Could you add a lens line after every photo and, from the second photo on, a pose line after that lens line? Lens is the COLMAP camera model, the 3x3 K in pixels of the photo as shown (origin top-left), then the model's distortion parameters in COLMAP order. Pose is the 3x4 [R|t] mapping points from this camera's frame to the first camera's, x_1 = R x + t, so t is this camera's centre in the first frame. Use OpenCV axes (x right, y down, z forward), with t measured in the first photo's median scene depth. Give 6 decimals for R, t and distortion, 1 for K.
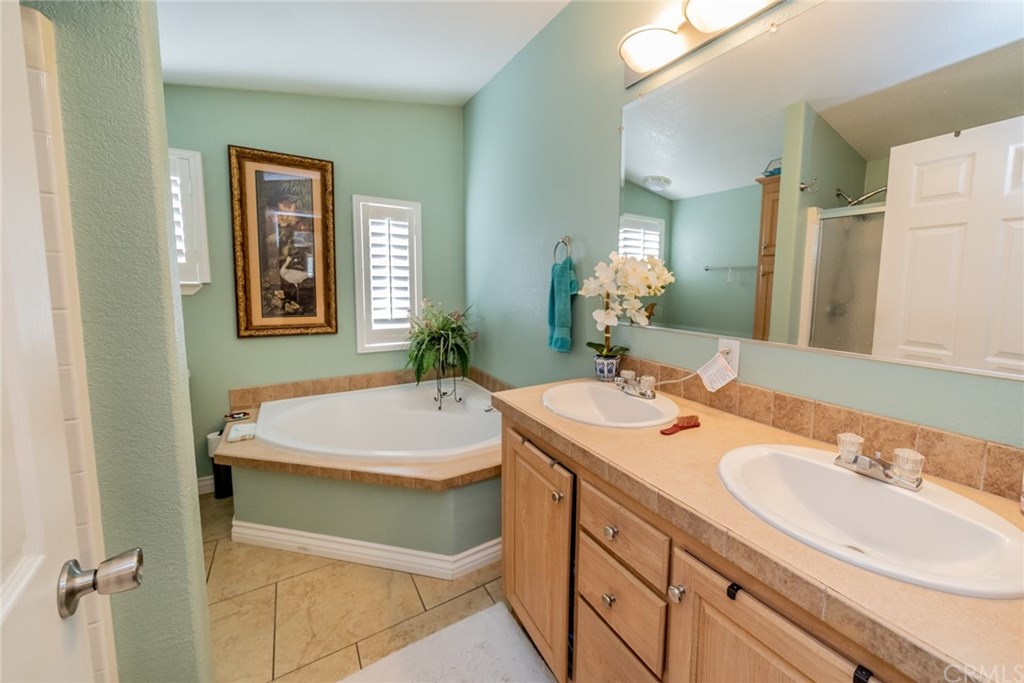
lens RADIAL K [[334.5, 0, 516.4], [0, 334.5, 328.4], [0, 0, 1]] dist [-0.006820, 0.000019]
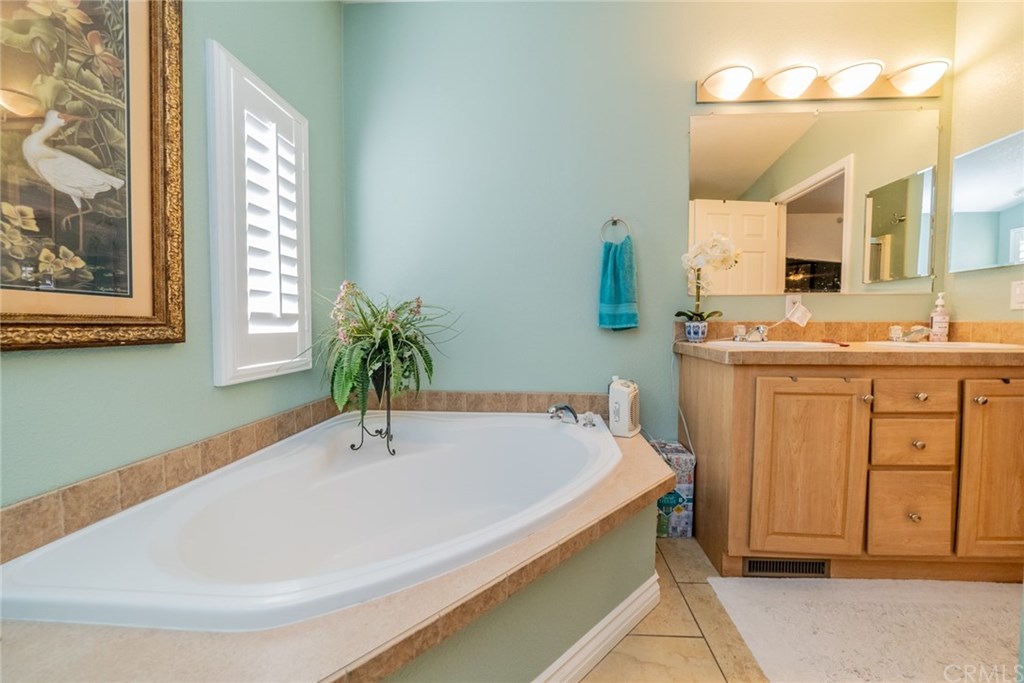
lens RADIAL K [[347.1, 0, 511.1], [0, 347.1, 343.5], [0, 0, 1]] dist [-0.008479, 0.000093]
pose [[0.640545, -0.061109, 0.765486, -0.643375], [0.093544, 0.995614, 0.001204, 0.058528], [-0.762202, 0.070836, 0.643452, 0.429343]]
